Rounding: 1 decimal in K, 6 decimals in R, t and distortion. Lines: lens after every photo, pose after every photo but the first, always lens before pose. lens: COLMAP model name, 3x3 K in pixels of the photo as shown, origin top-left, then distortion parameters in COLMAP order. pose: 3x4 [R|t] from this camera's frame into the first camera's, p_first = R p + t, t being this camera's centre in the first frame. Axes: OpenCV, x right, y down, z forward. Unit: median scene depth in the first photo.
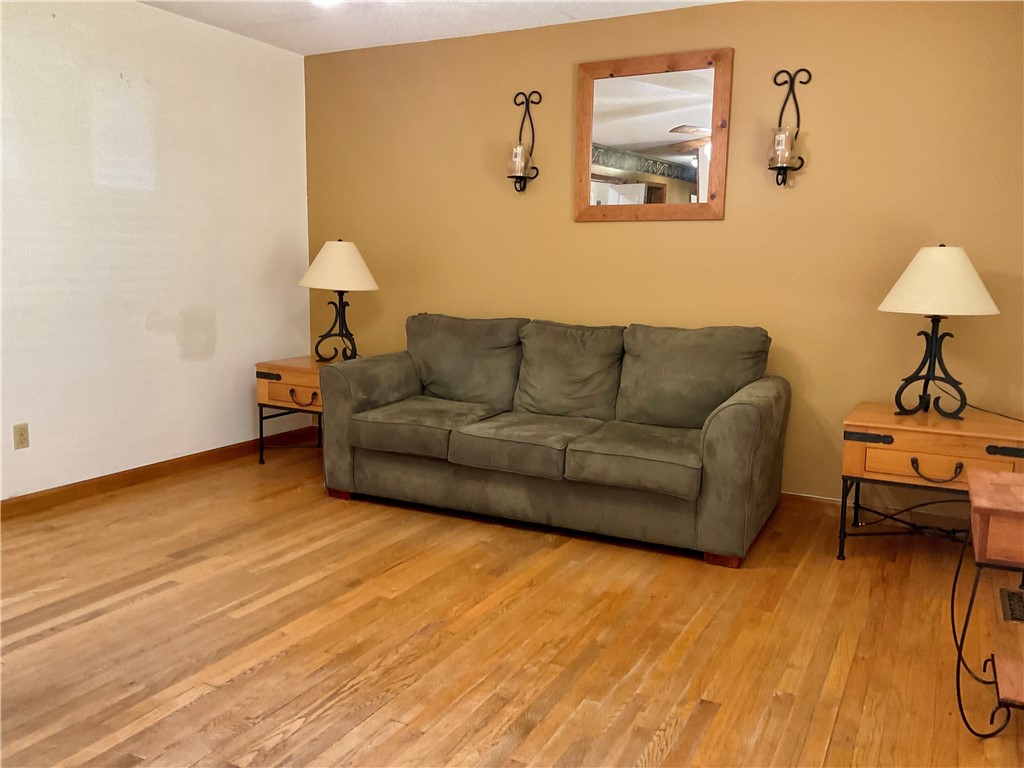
lens RADIAL K [[856.9, 0, 506.0], [0, 856.9, 382.6], [0, 0, 1]] dist [0.010462, -0.009318]
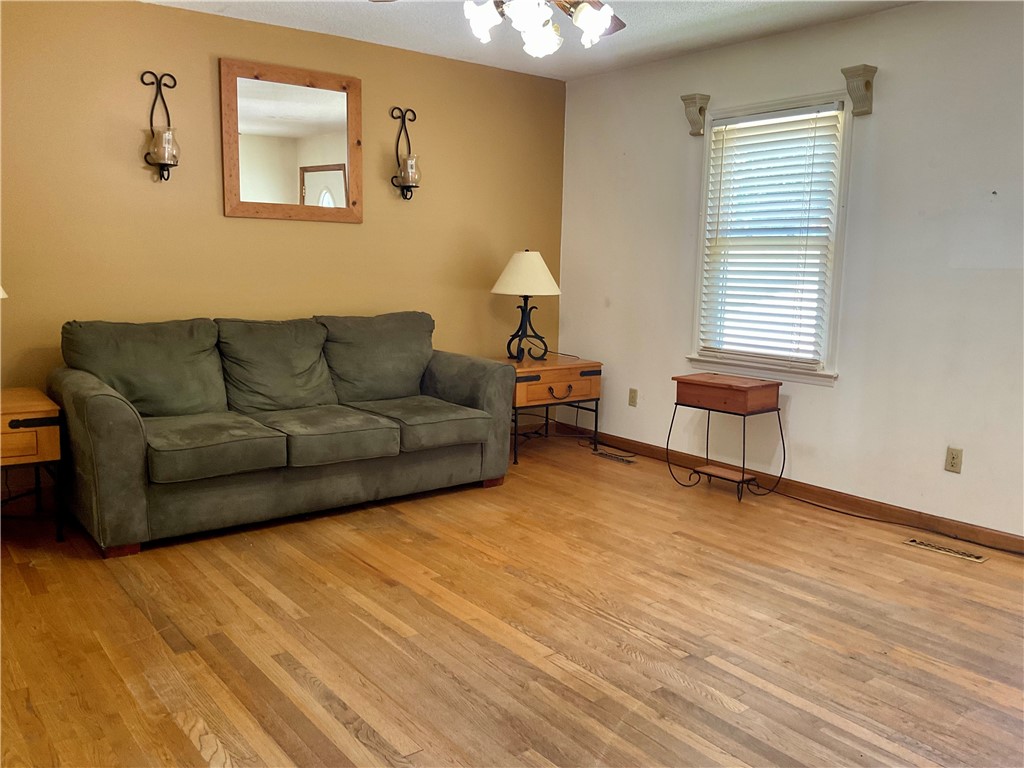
lens RADIAL K [[856.9, 0, 506.1], [0, 856.9, 385.6], [0, 0, 1]] dist [0.010462, -0.009318]
pose [[0.411489, -0.133722, 0.901551, -0.924437], [0.123383, 0.988245, 0.090266, -0.061904], [-0.903024, 0.074093, 0.423152, 0.406756]]
